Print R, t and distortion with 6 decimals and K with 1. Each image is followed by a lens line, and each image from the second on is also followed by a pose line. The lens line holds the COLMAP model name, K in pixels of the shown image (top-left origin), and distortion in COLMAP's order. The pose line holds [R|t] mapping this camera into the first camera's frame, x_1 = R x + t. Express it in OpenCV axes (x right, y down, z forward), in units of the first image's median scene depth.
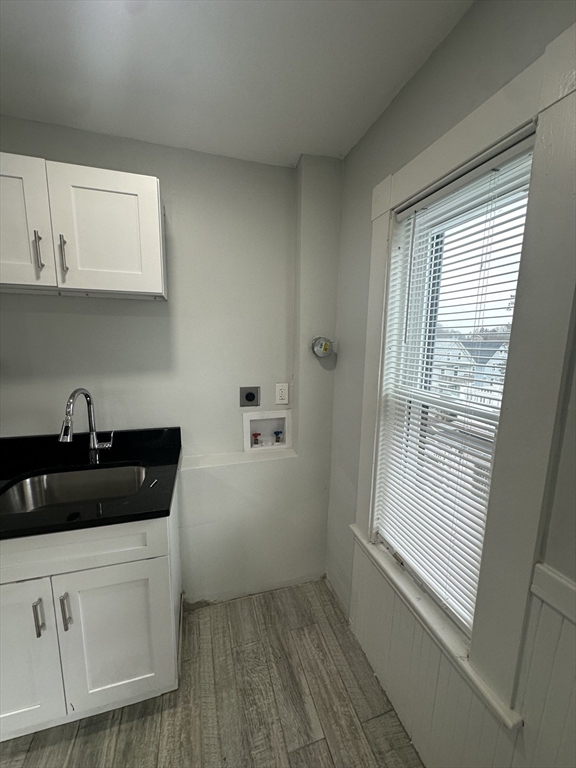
lens RADIAL K [[305.5, 0, 289.5], [0, 305.5, 384.6], [0, 0, 1]] dist [-0.002694, 0.000242]
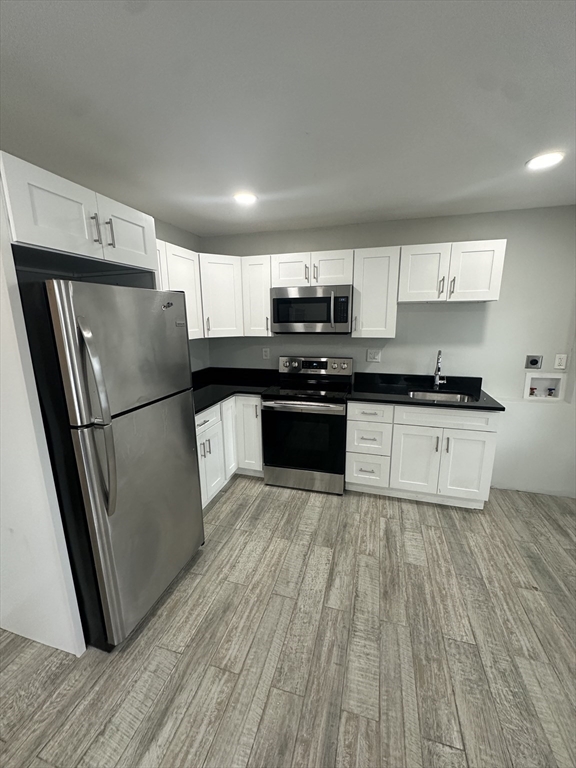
lens RADIAL K [[305.5, 0, 289.0], [0, 305.5, 383.8], [0, 0, 1]] dist [-0.002694, 0.000242]
pose [[0.833460, 0.091787, -0.544904, -0.368496], [-0.063141, 0.995468, 0.071105, 0.139233], [0.548961, -0.024858, 0.835478, -1.118909]]
